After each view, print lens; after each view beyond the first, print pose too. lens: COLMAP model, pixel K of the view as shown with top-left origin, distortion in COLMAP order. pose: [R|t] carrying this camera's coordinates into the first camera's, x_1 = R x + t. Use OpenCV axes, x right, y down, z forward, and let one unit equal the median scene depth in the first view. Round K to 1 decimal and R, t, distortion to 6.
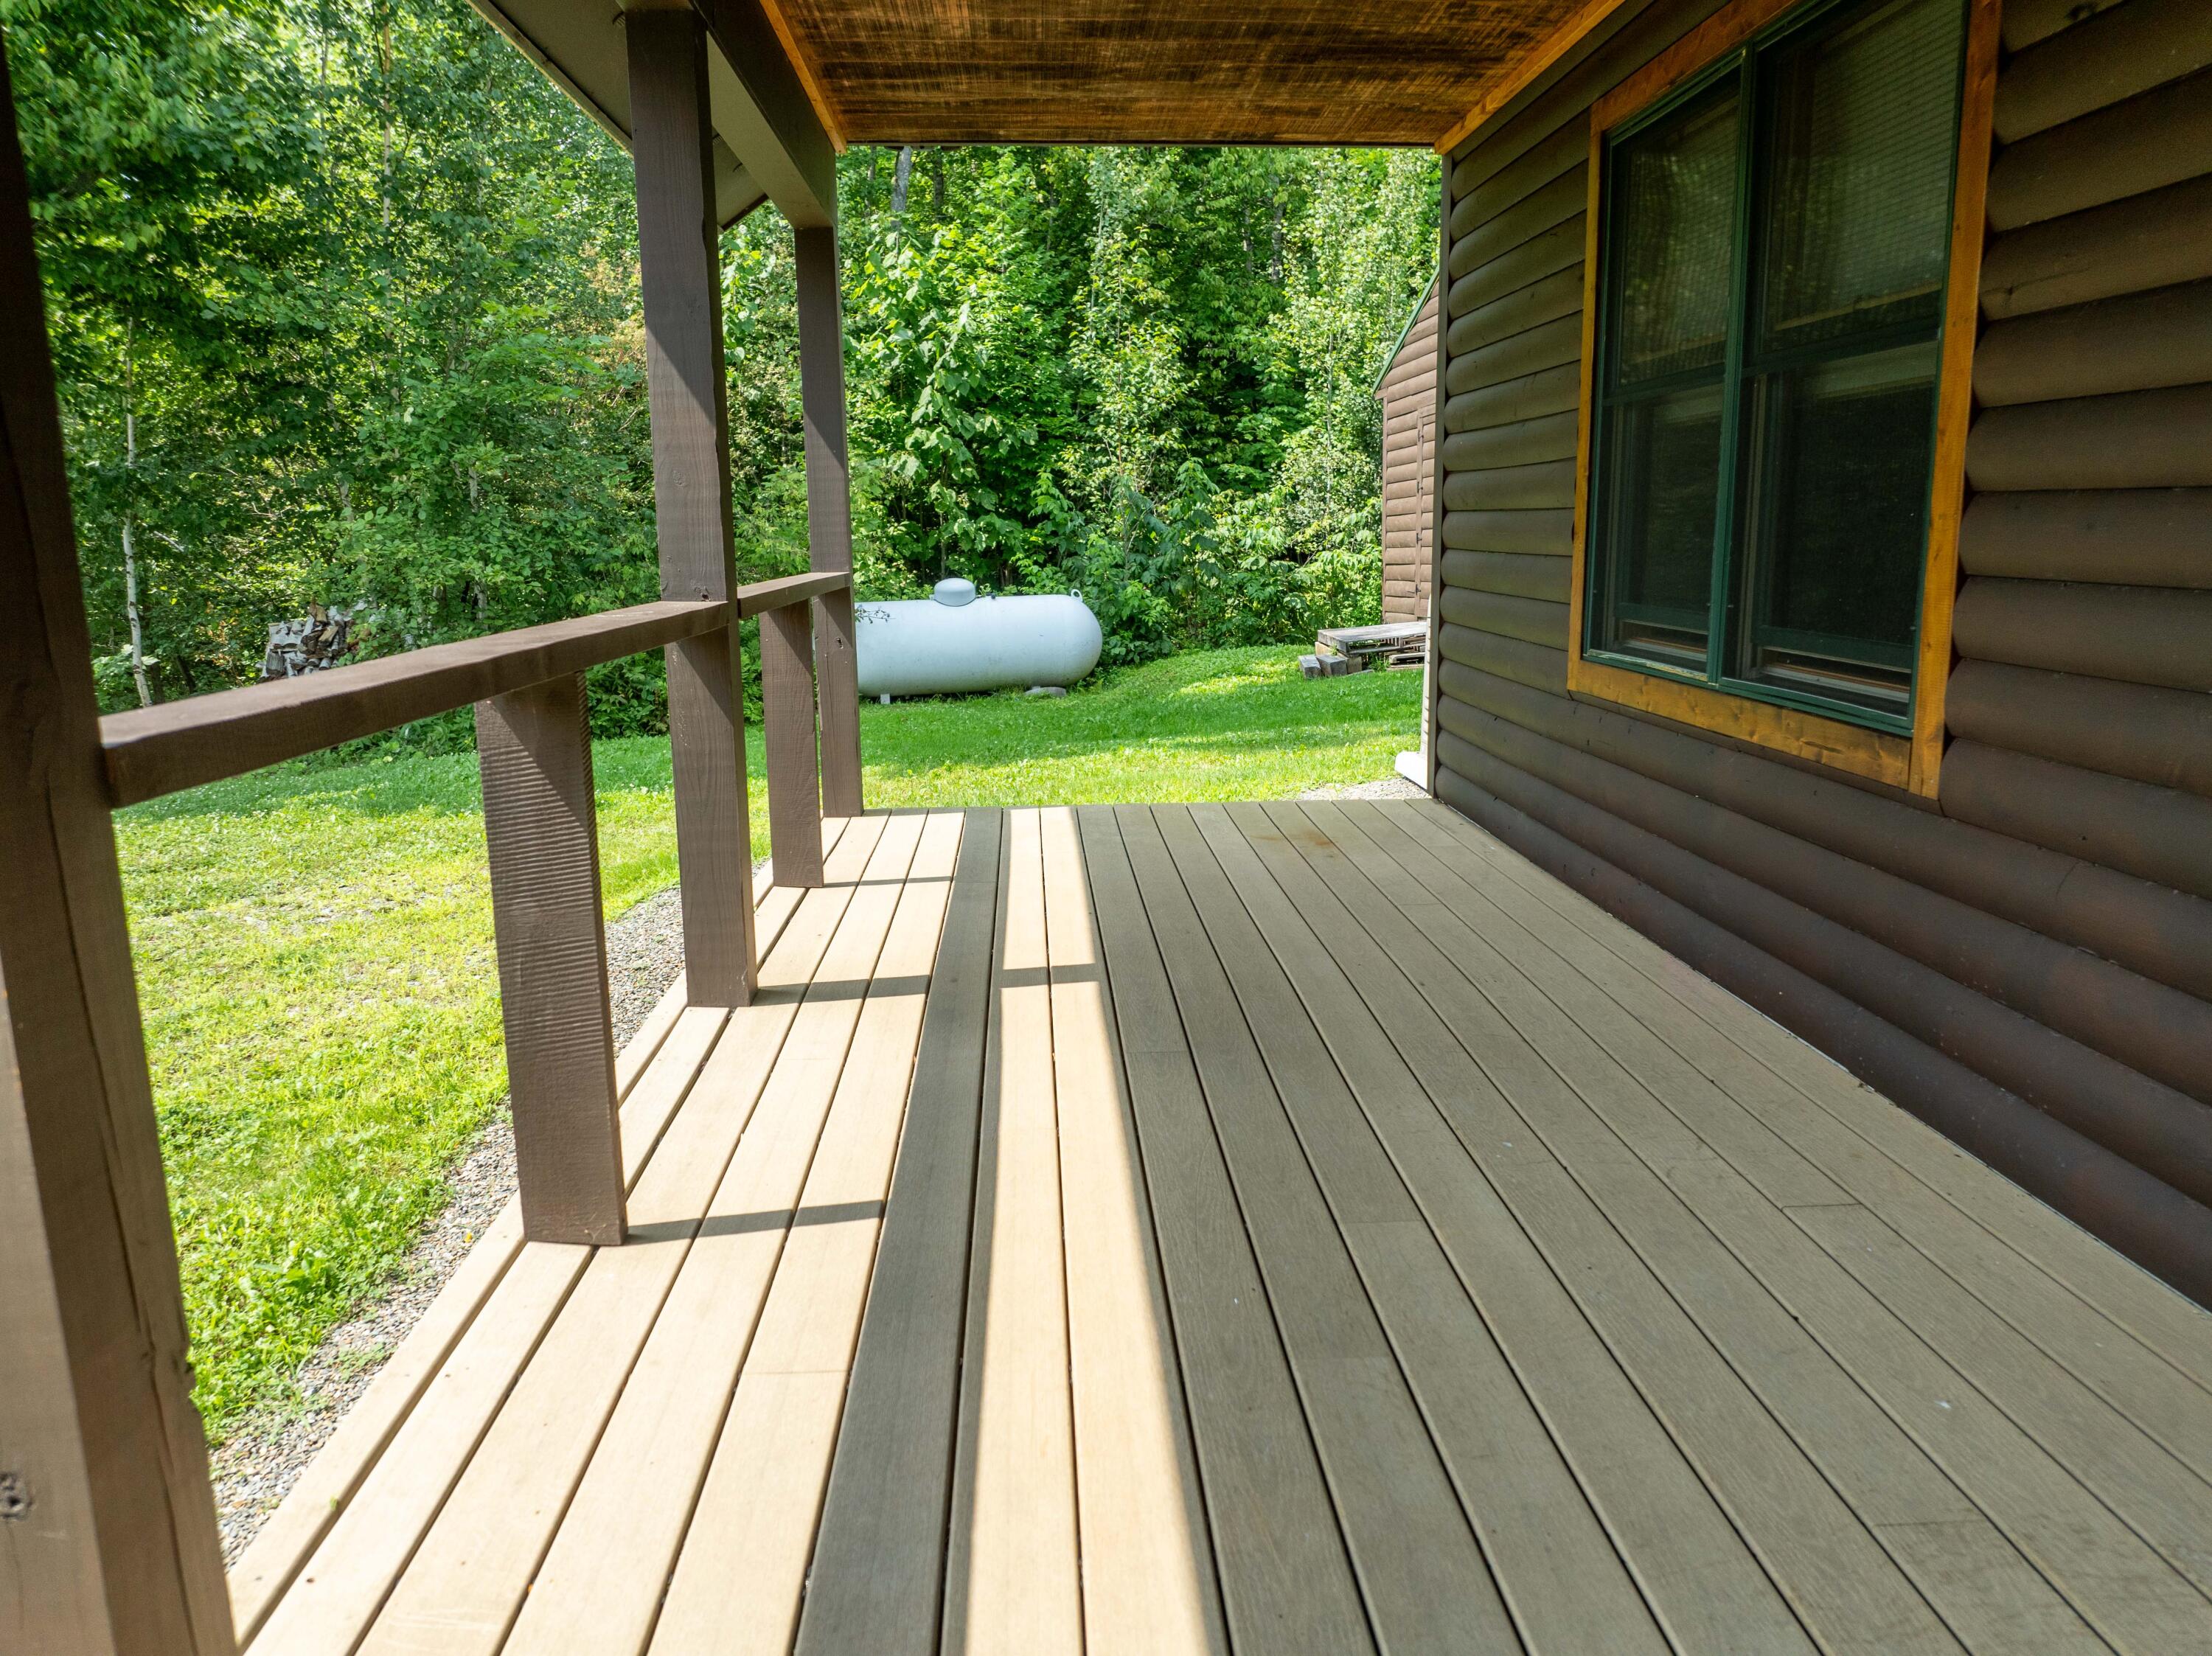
lens RADIAL K [[1560.0, 0, 1106.0], [0, 1560.0, 828.0], [0, 0, 1]] dist [-0.032692, -0.000396]
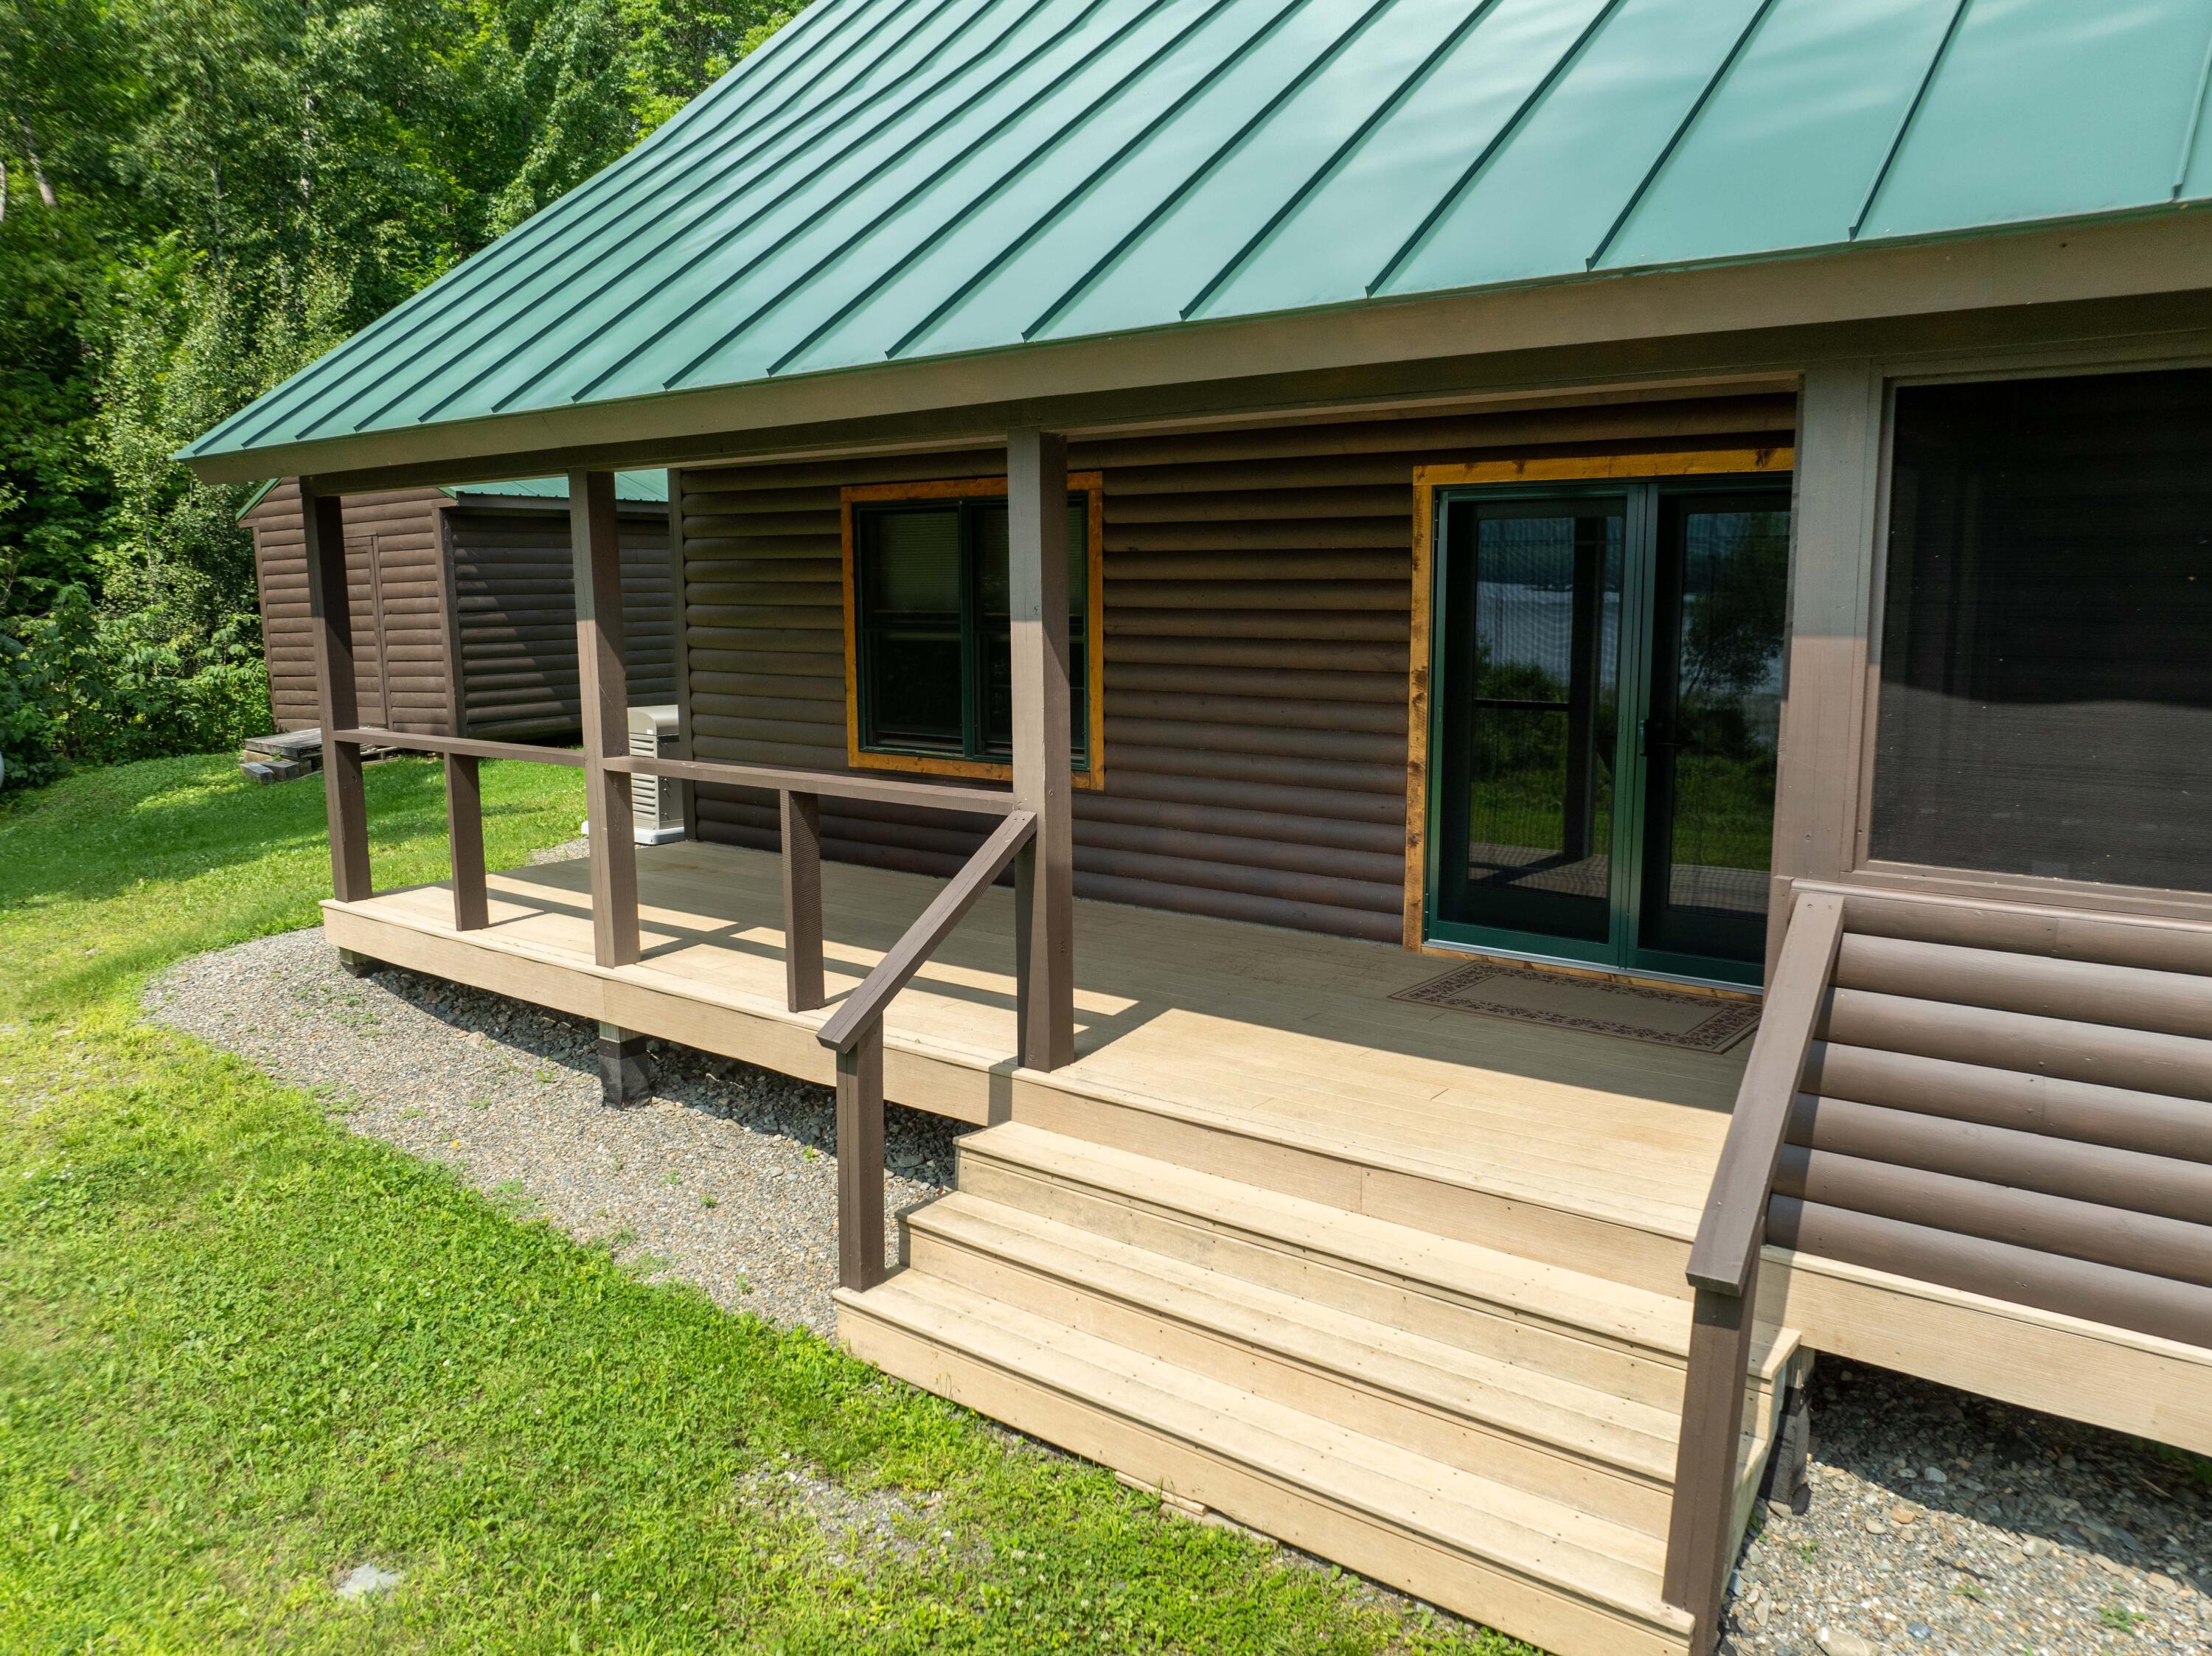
lens RADIAL K [[1560.0, 0, 1106.0], [0, 1560.0, 828.0], [0, 0, 1]] dist [-0.032692, -0.000396]
pose [[0.655446, -0.105400, 0.747851, -0.867605], [0.139664, 0.990051, 0.017127, 0.001669], [-0.742216, 0.093222, 0.663645, -0.500355]]
